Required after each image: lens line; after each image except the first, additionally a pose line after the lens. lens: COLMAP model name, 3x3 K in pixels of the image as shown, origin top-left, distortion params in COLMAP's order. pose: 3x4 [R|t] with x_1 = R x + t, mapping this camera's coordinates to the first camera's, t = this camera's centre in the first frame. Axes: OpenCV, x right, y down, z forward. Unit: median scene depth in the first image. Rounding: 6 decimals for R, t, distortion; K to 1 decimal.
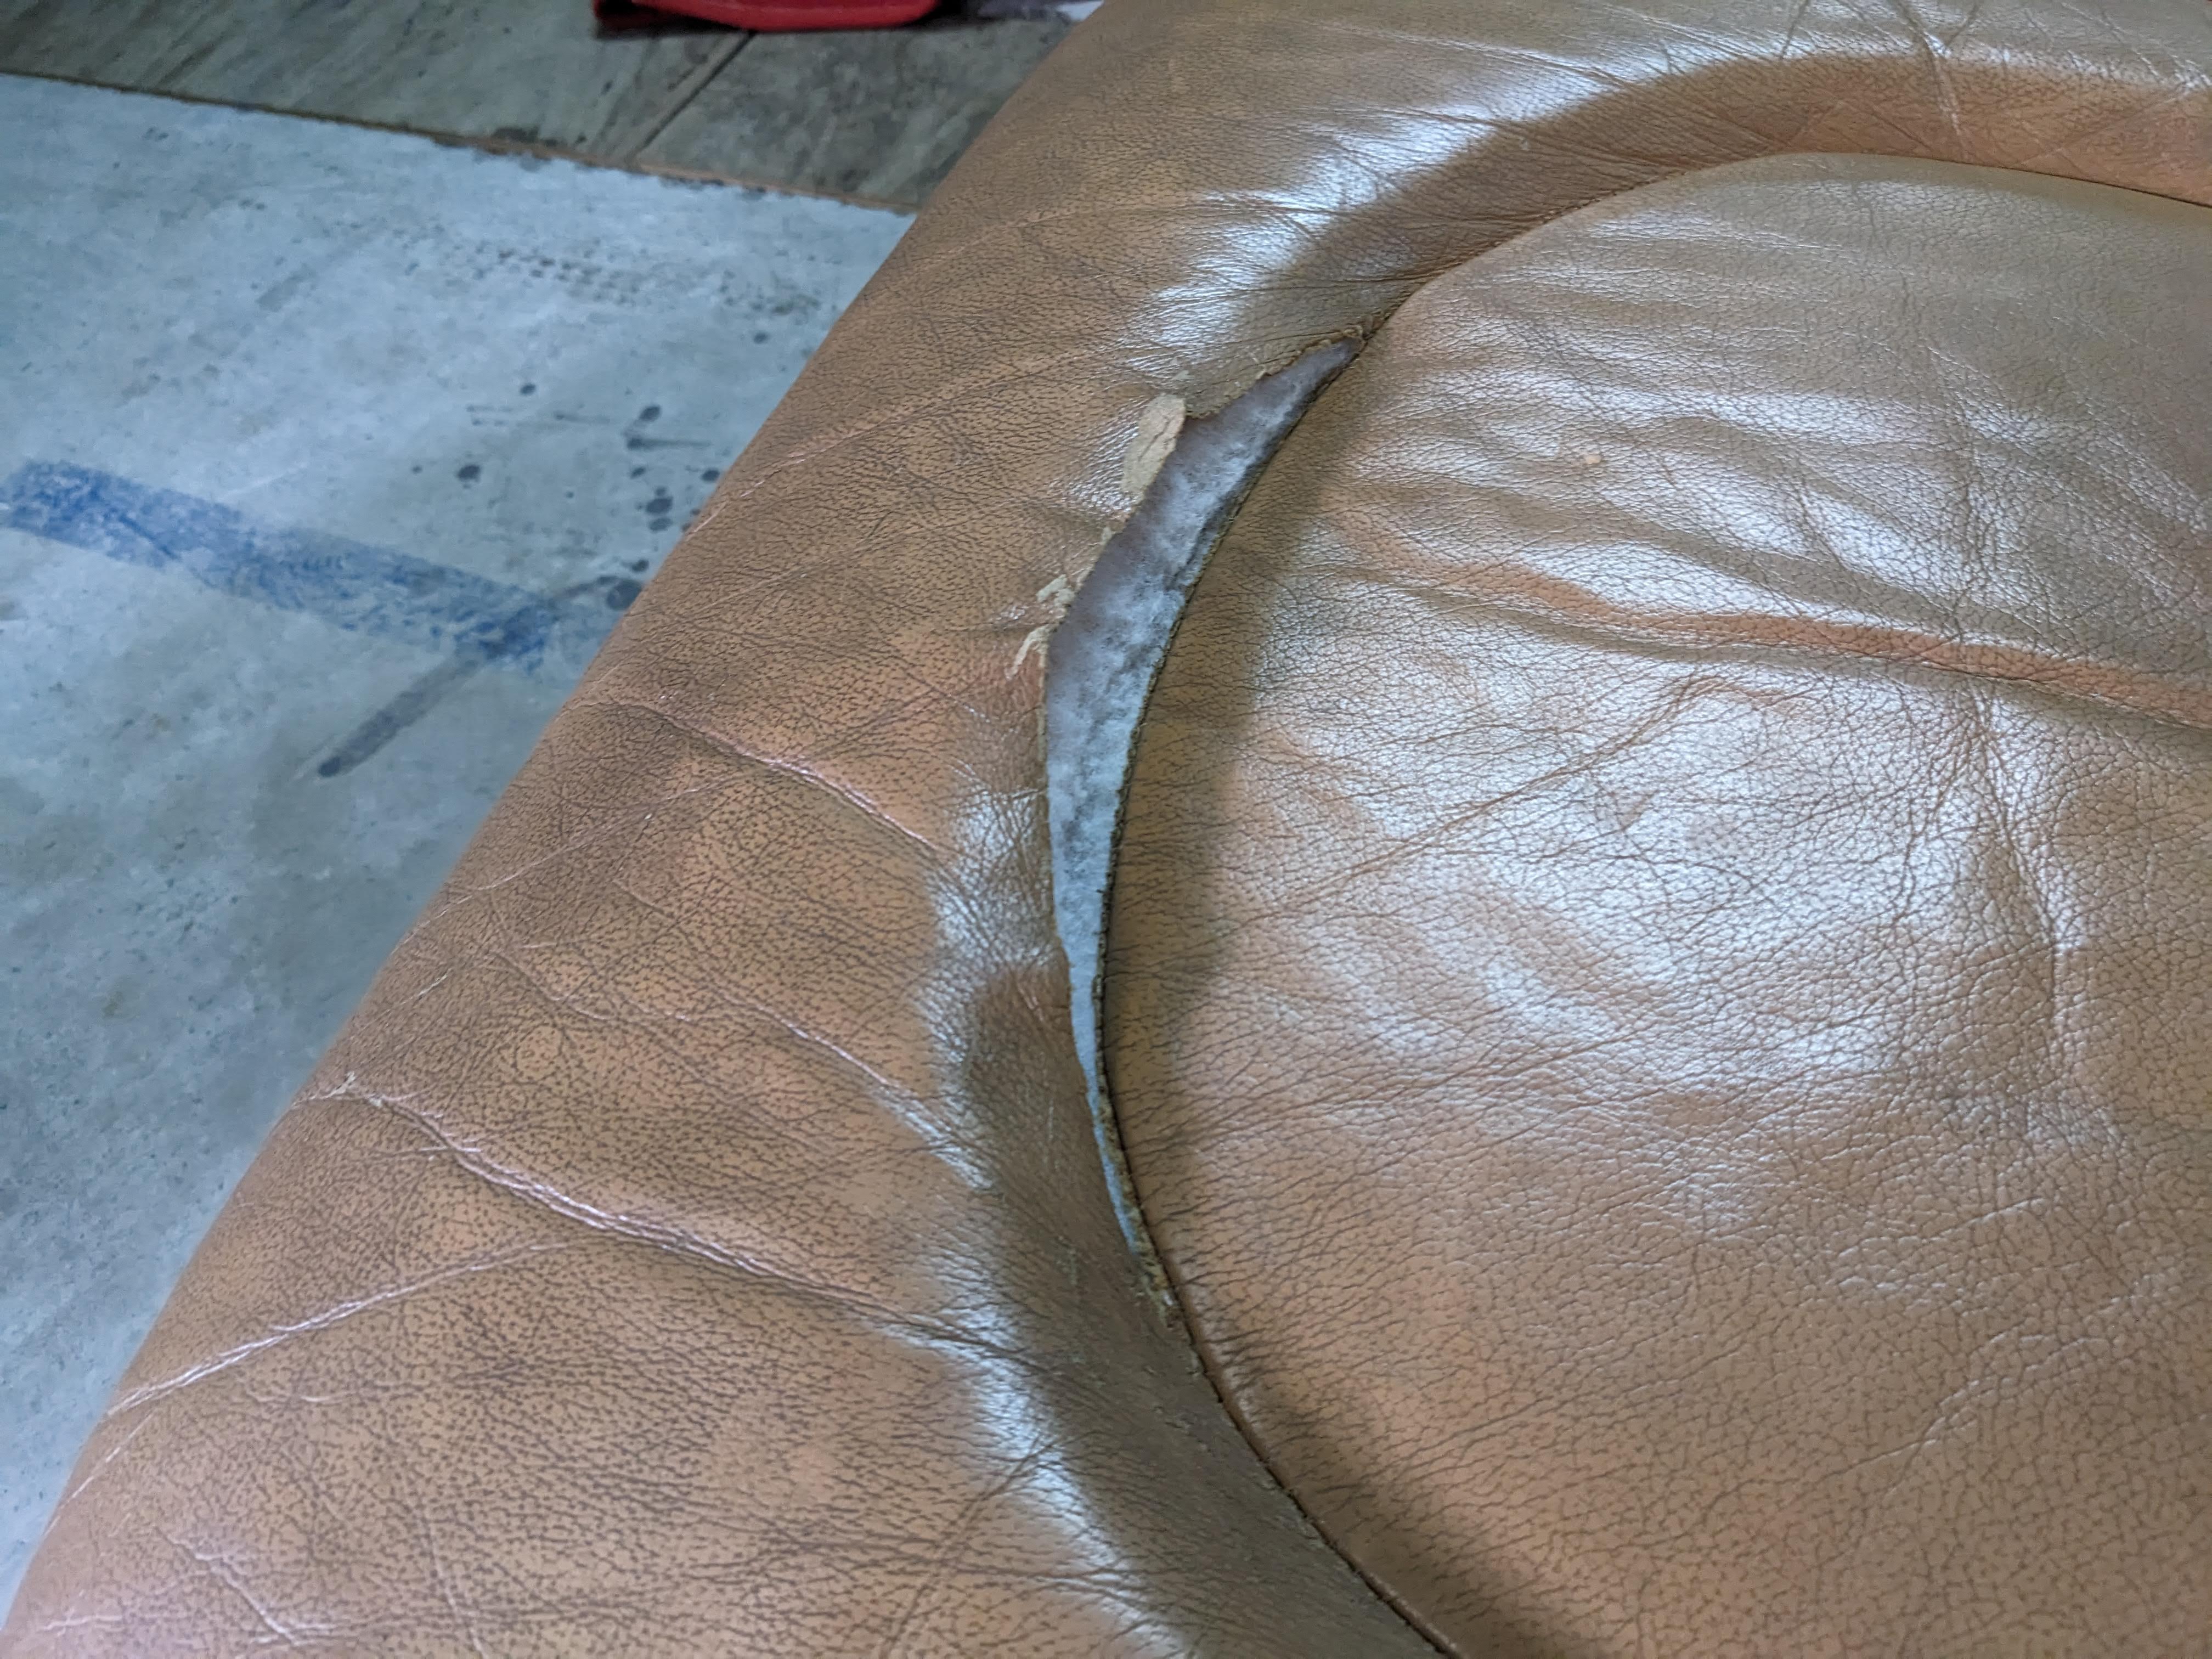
lens RADIAL K [[1778.9, 0, 1106.0], [0, 1778.9, 829.5], [0, 0, 1]] dist [-0.020158, -0.008586]
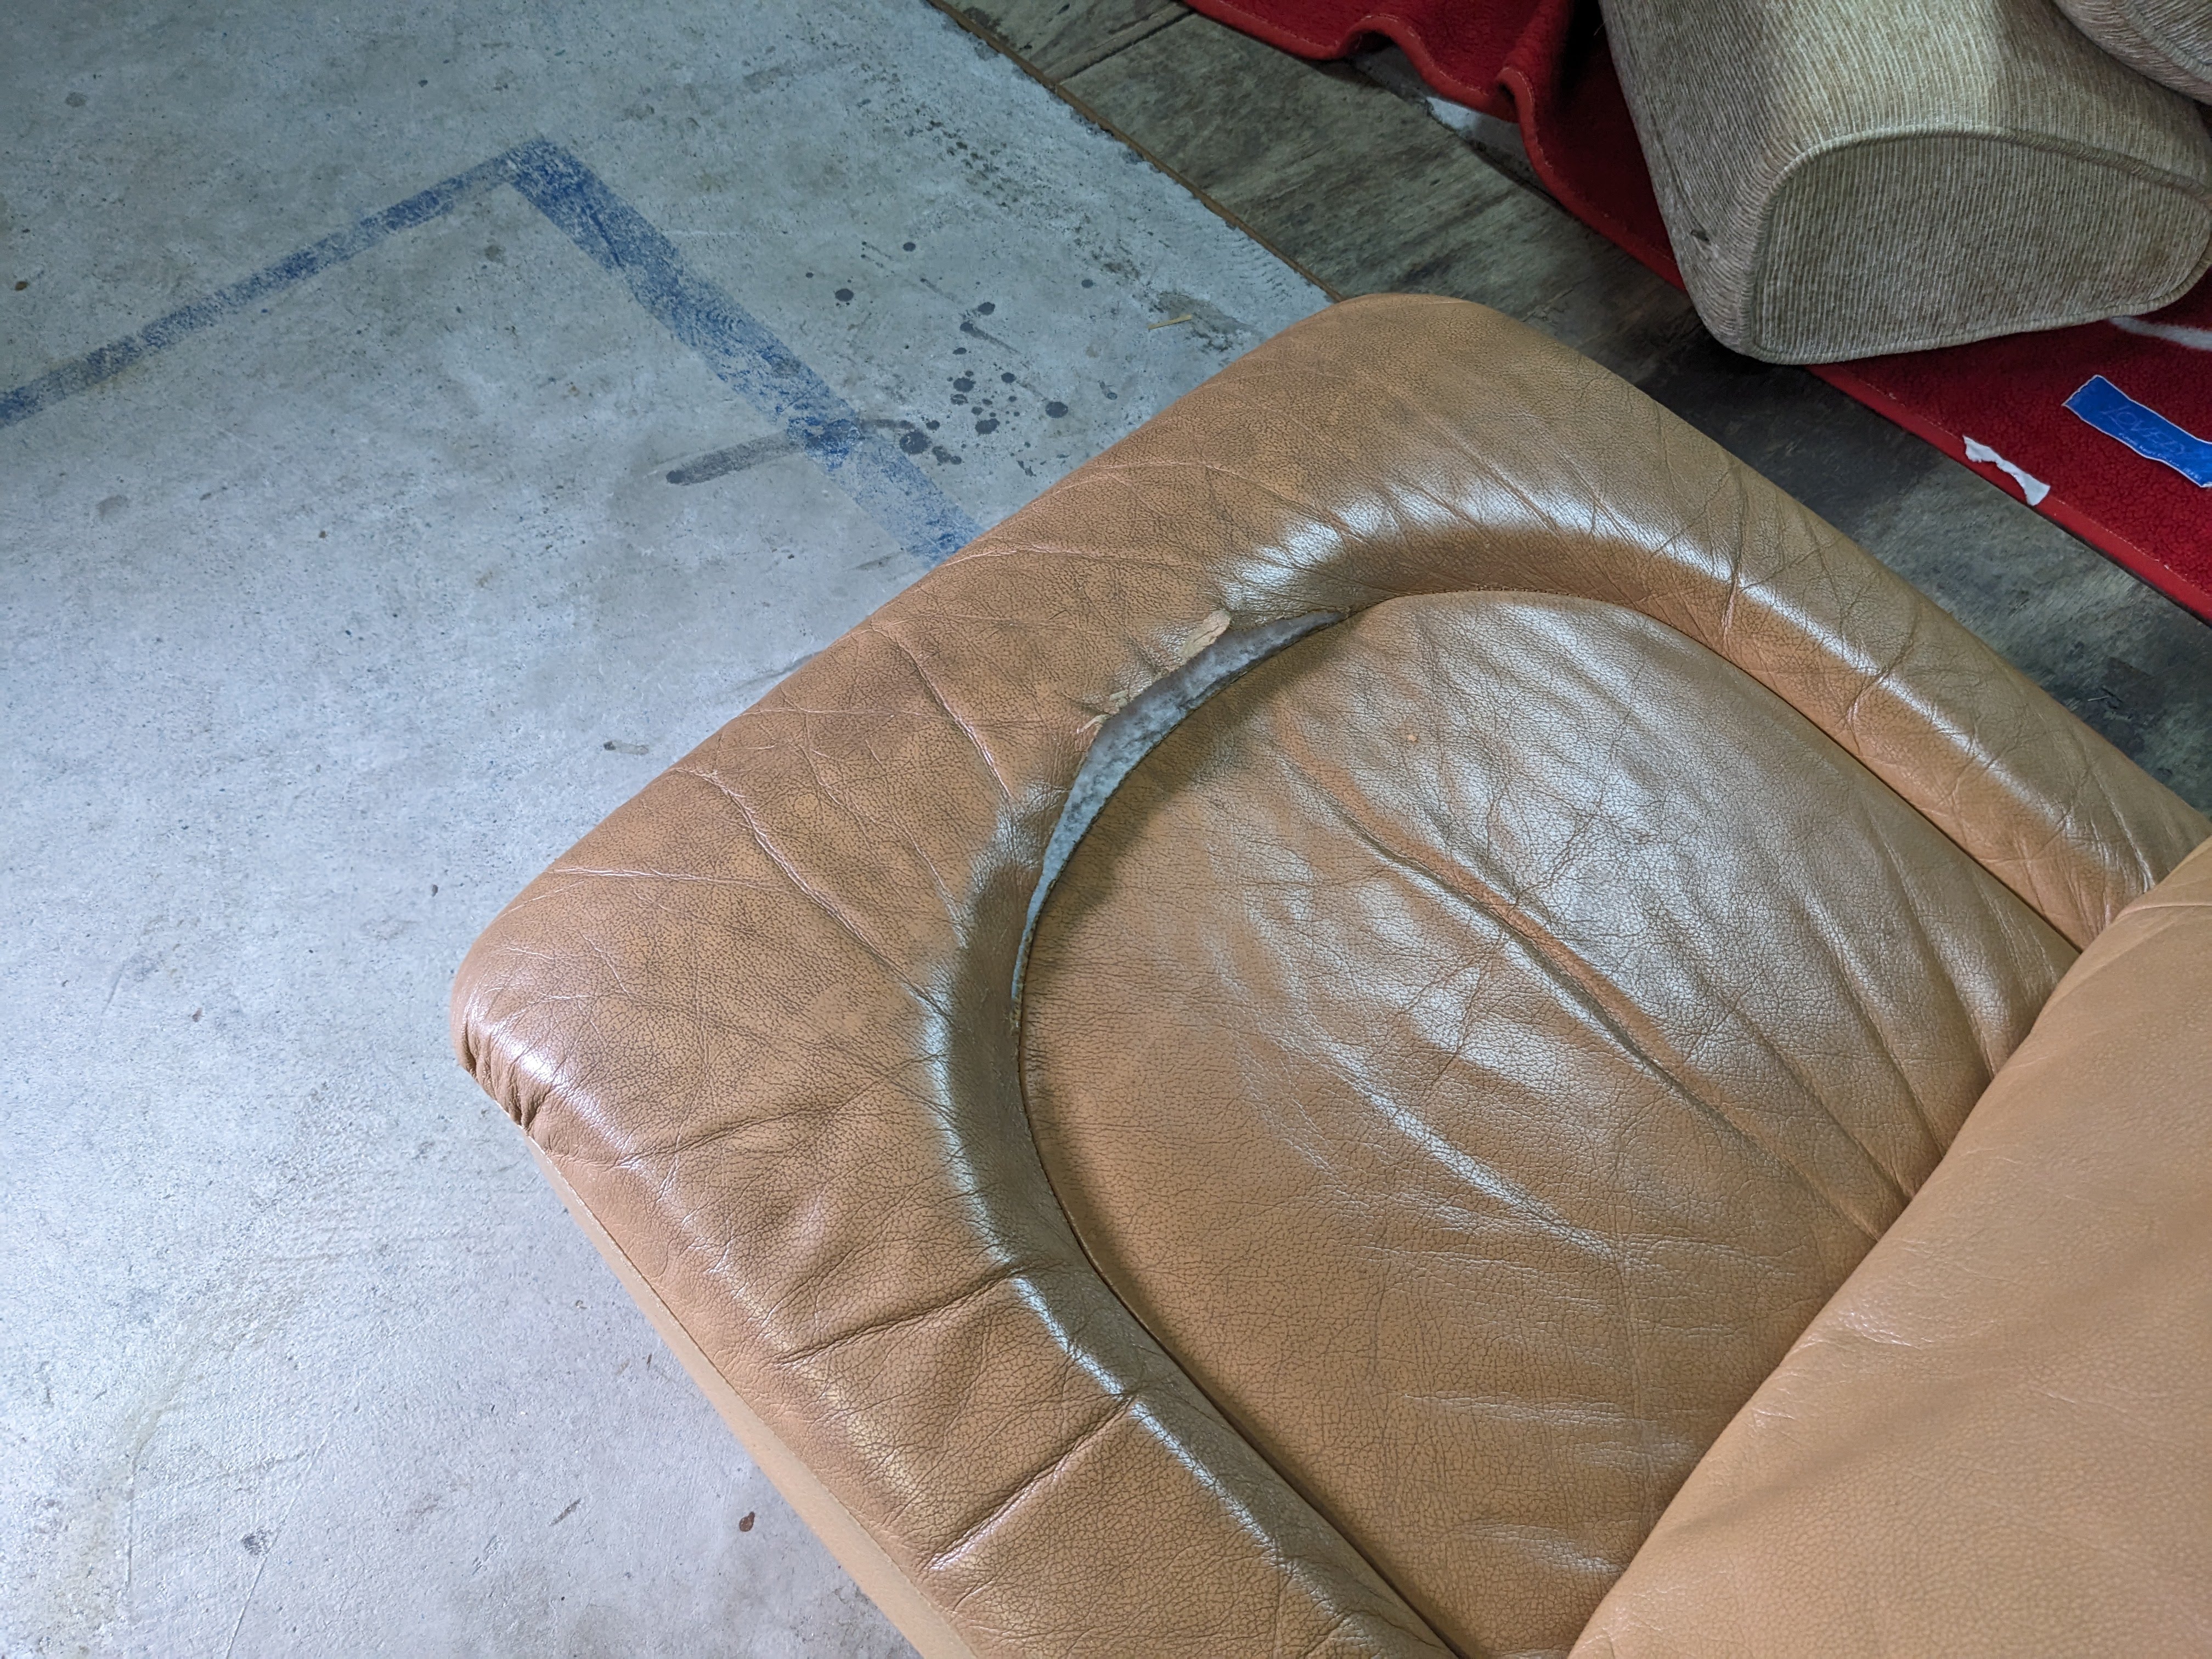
lens RADIAL K [[1778.9, 0, 1106.0], [0, 1778.9, 829.5], [0, 0, 1]] dist [-0.020158, -0.008586]
pose [[0.906822, 0.420248, -0.032648, 0.075670], [-0.414197, 0.902773, 0.115940, -0.193314], [0.078198, -0.091614, 0.992719, -0.871675]]
